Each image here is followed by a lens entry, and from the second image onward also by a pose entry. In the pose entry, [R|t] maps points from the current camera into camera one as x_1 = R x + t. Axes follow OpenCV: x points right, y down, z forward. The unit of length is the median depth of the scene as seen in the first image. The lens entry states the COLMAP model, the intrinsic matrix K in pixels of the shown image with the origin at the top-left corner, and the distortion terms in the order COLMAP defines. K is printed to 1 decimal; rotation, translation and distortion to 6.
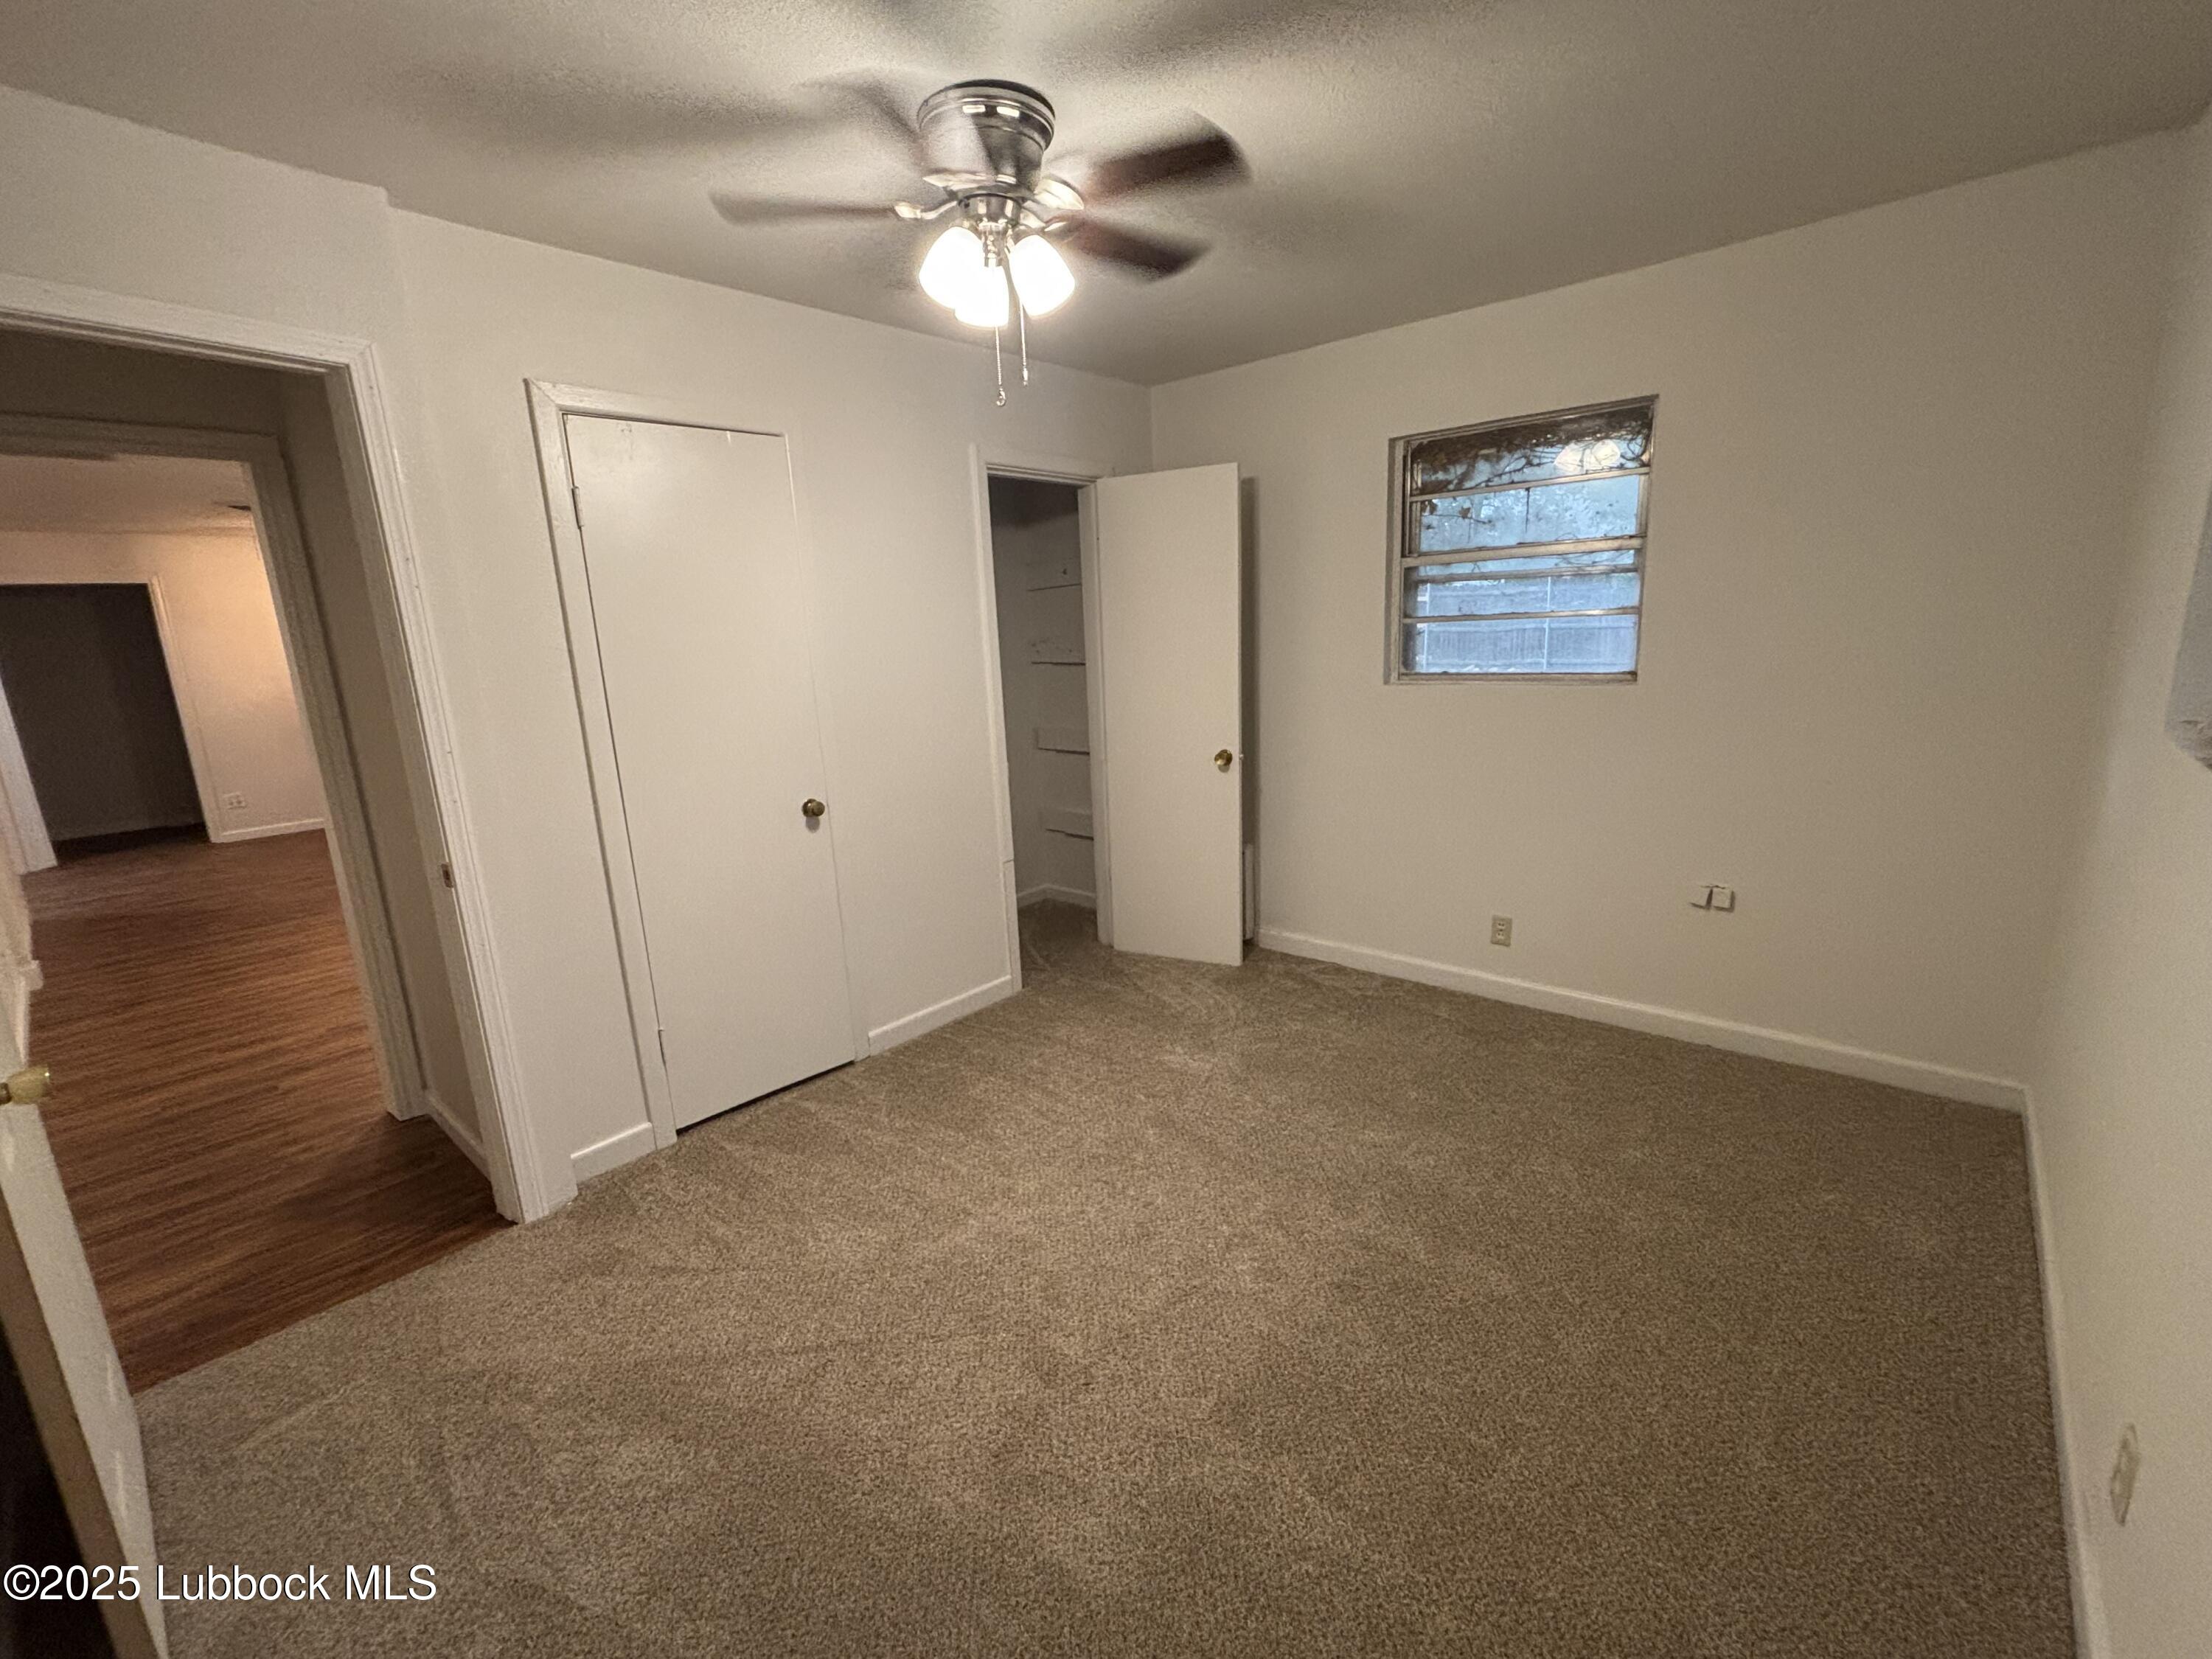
lens RADIAL K [[892.6, 0, 1106.0], [0, 892.6, 829.5], [0, 0, 1]] dist [0.001167, 0.000107]
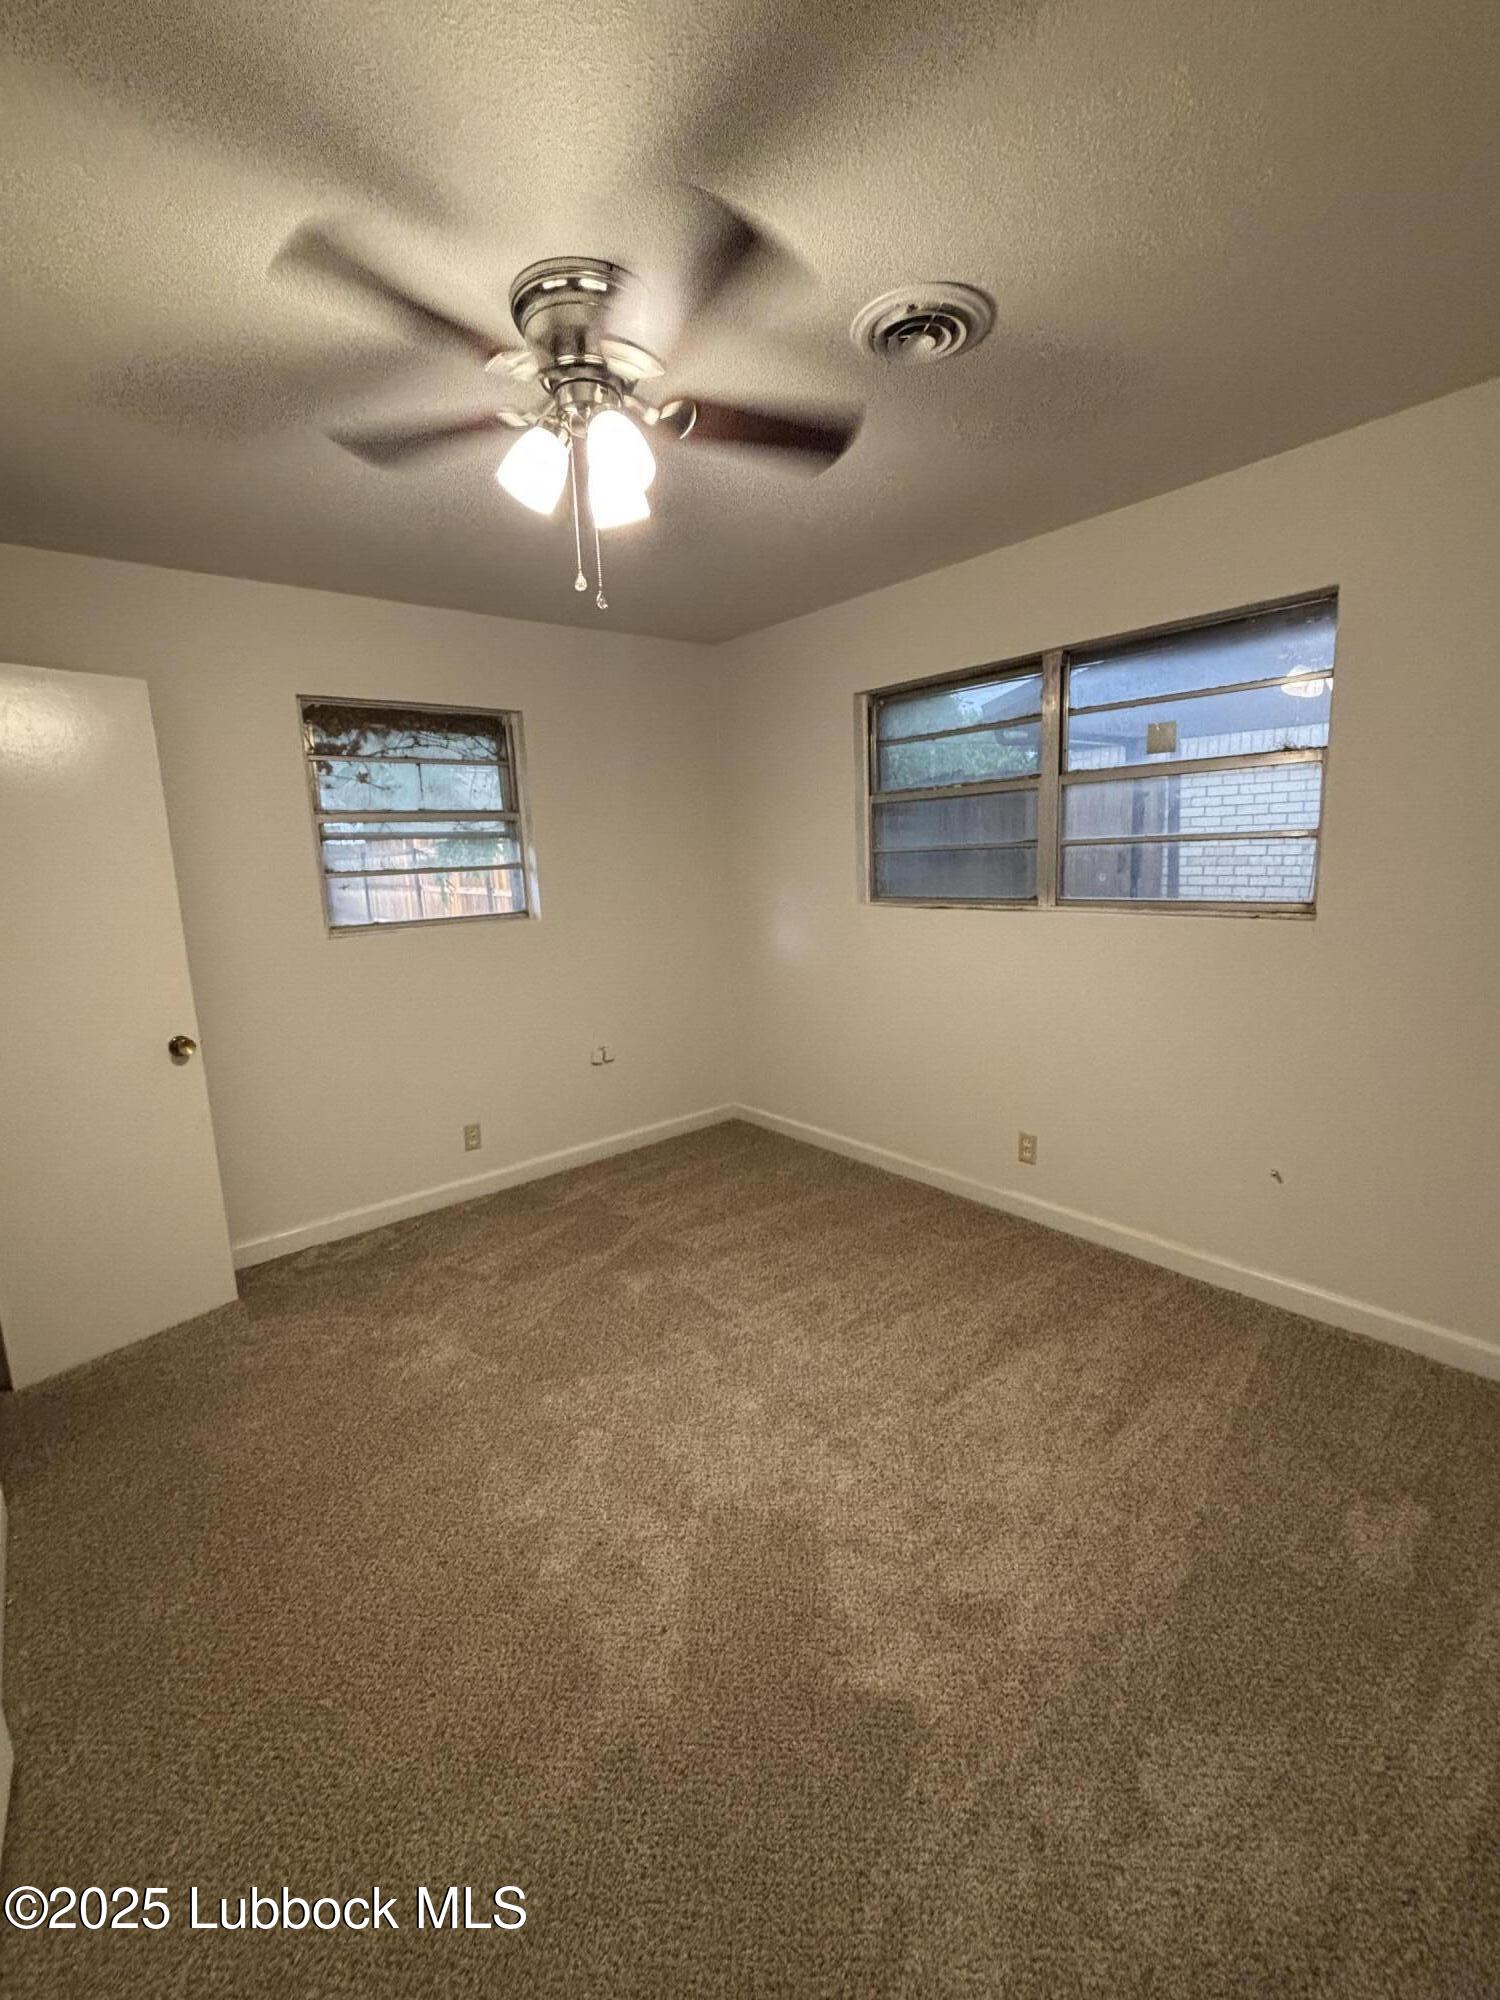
lens RADIAL K [[807.1, 0, 750.0], [0, 807.1, 1000.0], [0, 0, 1]] dist [0.001167, 0.000107]
pose [[0.212245, -0.149936, 0.965646, -0.440136], [0.252848, 0.962935, 0.093940, -0.061051], [-0.943939, 0.224223, 0.242289, 0.342288]]
